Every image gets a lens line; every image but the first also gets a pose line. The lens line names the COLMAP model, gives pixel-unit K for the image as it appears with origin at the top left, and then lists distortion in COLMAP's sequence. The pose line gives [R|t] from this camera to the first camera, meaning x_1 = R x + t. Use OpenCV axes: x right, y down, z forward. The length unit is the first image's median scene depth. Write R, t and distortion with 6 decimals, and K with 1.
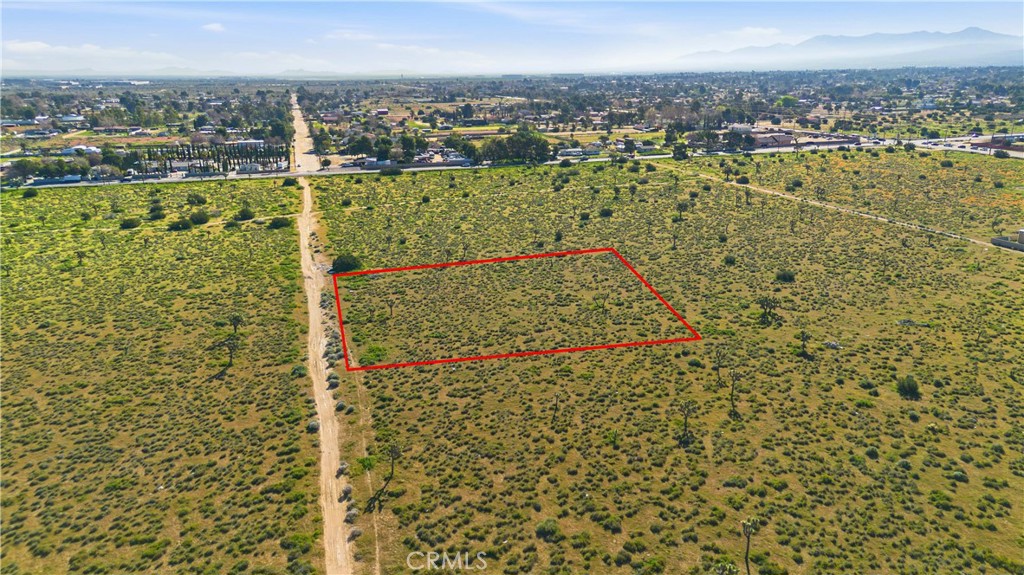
lens RADIAL K [[720.7, 0, 519.4], [0, 720.7, 289.2], [0, 0, 1]] dist [0.068437, -0.032588]
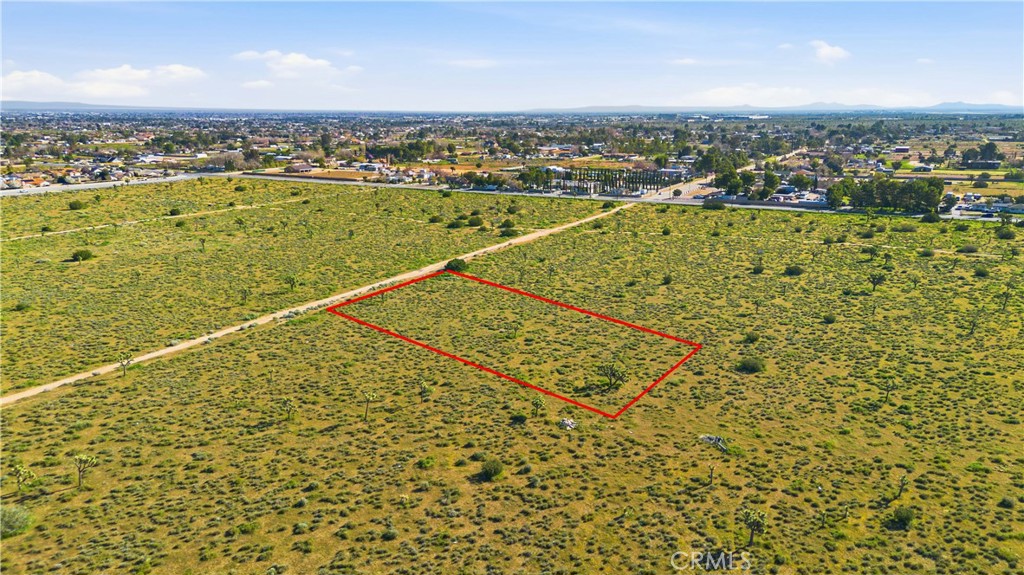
lens RADIAL K [[720.7, 0, 519.4], [0, 720.7, 289.2], [0, 0, 1]] dist [0.068437, -0.032588]
pose [[0.689728, 0.182775, -0.700620, 1.349334], [-0.212834, 0.976047, 0.045102, -0.149135], [0.692082, 0.118008, 0.712107, 0.464232]]
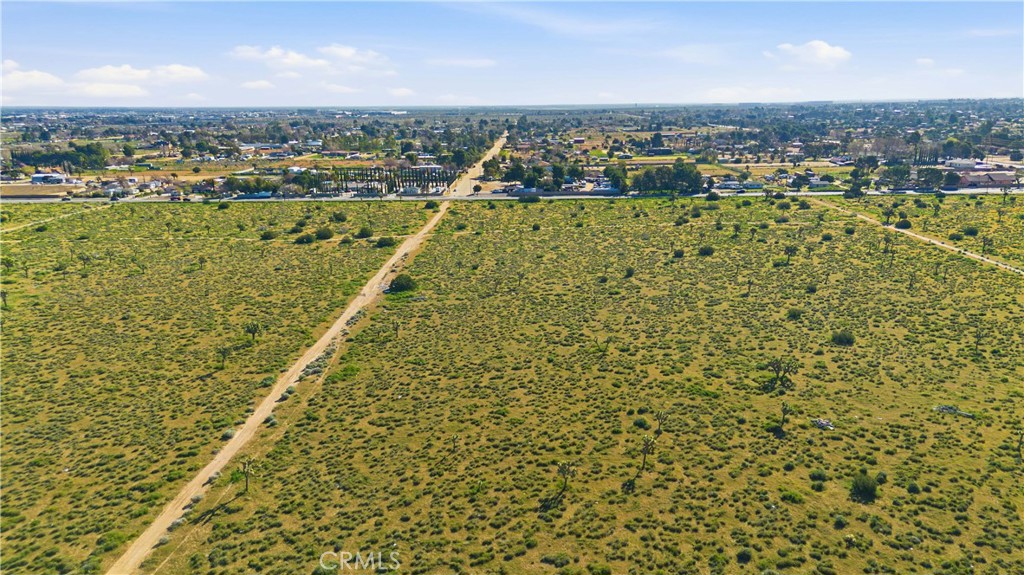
lens RADIAL K [[720.7, 0, 519.4], [0, 720.7, 289.2], [0, 0, 1]] dist [0.068437, -0.032588]
pose [[0.950998, 0.078331, -0.299112, 0.470882], [-0.089187, 0.995754, -0.022797, -0.040478], [0.296056, 0.048357, 0.953946, 0.107987]]
